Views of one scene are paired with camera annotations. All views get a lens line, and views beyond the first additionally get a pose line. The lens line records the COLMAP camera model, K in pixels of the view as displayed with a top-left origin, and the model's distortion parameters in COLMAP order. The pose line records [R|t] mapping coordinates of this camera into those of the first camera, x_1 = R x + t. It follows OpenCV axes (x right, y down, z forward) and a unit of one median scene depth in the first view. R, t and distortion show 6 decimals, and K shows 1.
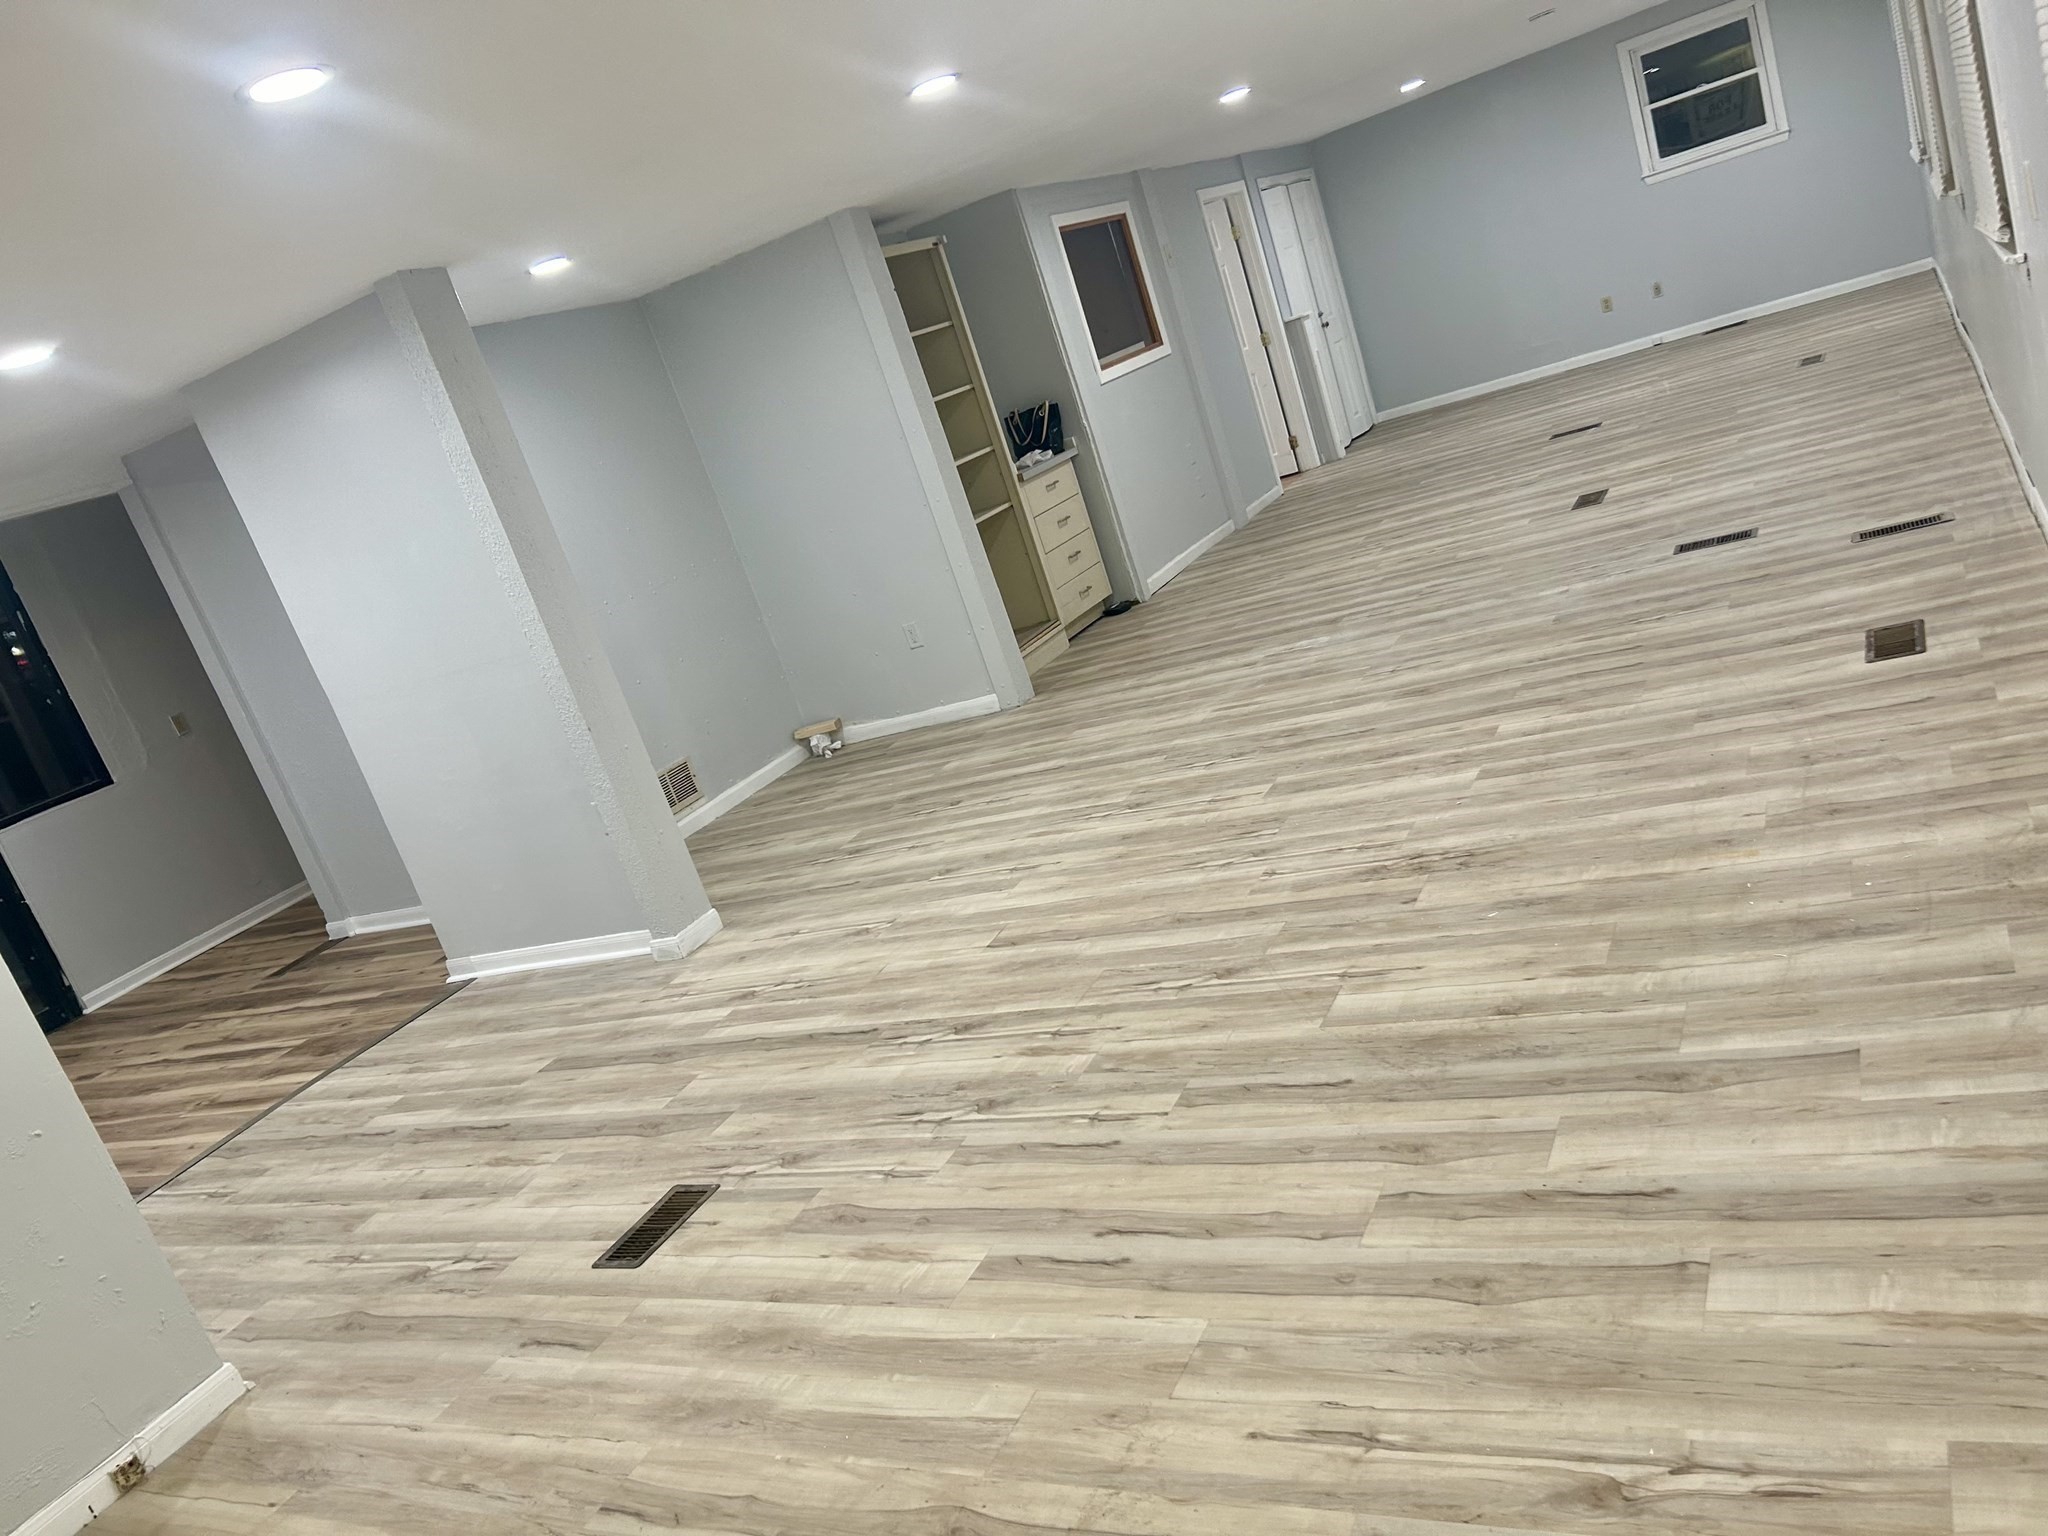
lens RADIAL K [[1554.8, 0, 1020.8], [0, 1554.8, 767.2], [0, 0, 1]] dist [0.058374, -0.056481]
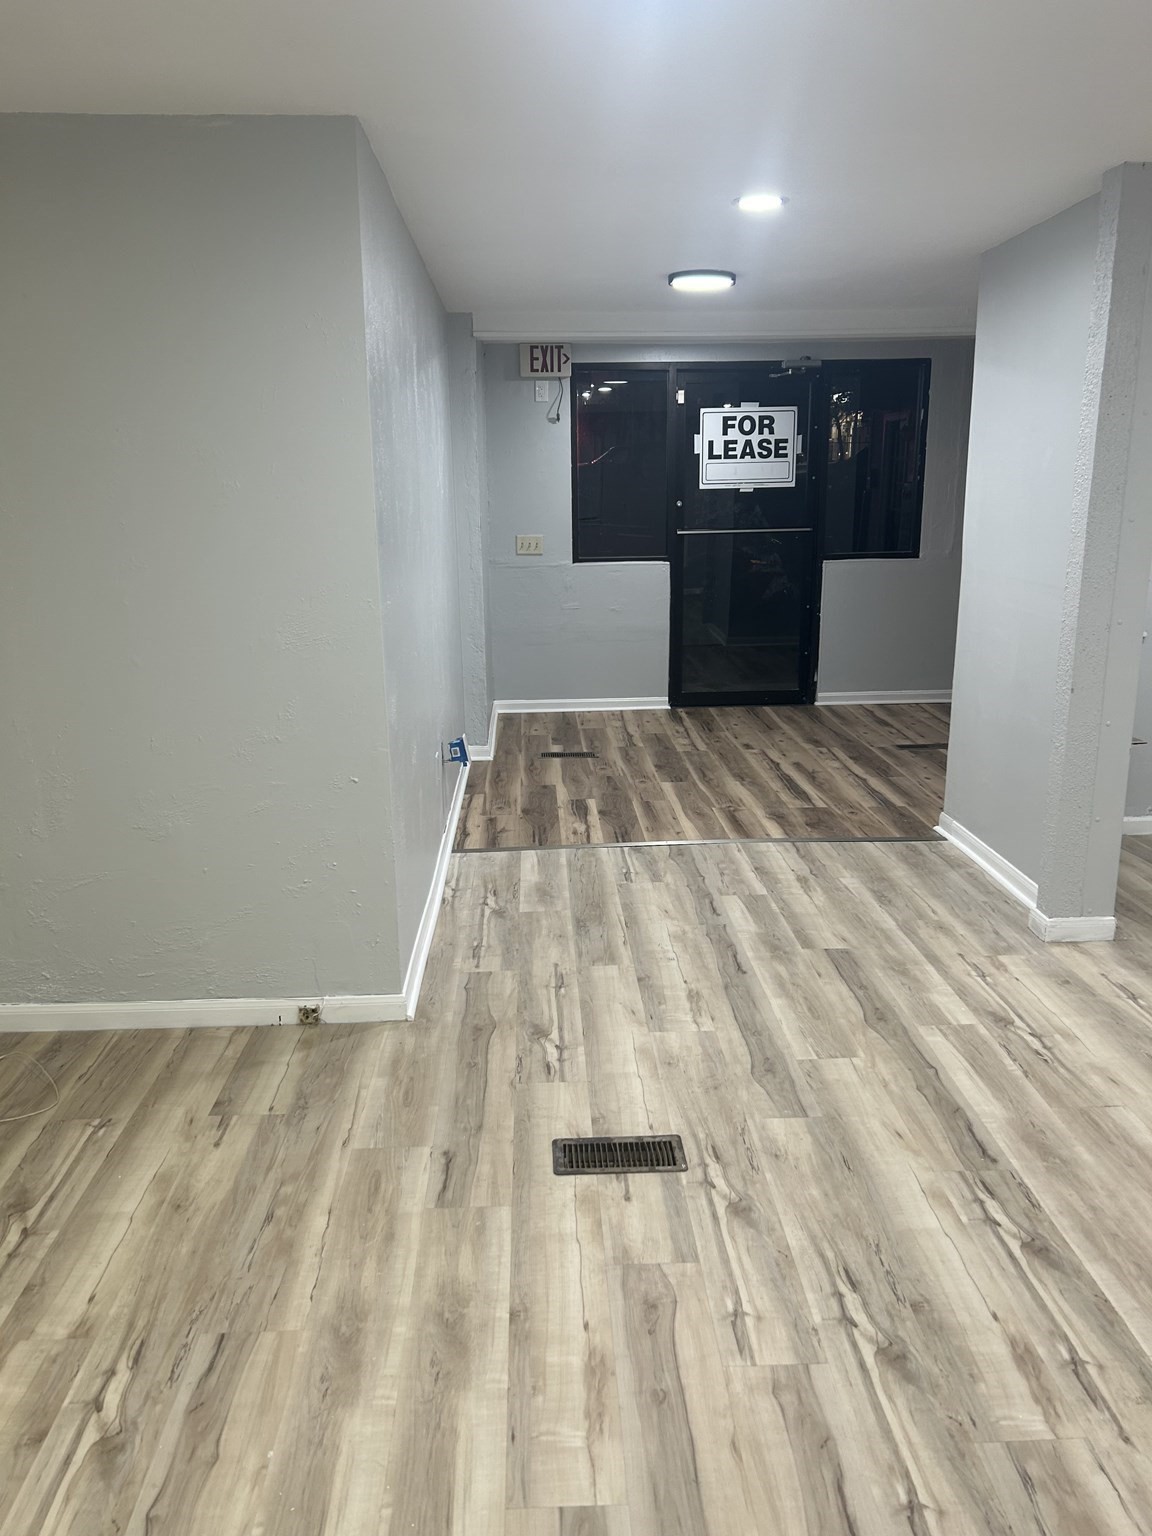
lens RADIAL K [[1166.1, 0, 582.3], [0, 1166.1, 765.1], [0, 0, 1]] dist [0.058374, -0.056481]
pose [[0.469209, 0.499971, -0.727923, 0.157579], [-0.363104, 0.860618, 0.357061, -0.161389], [0.804983, 0.096775, 0.585351, 0.415758]]
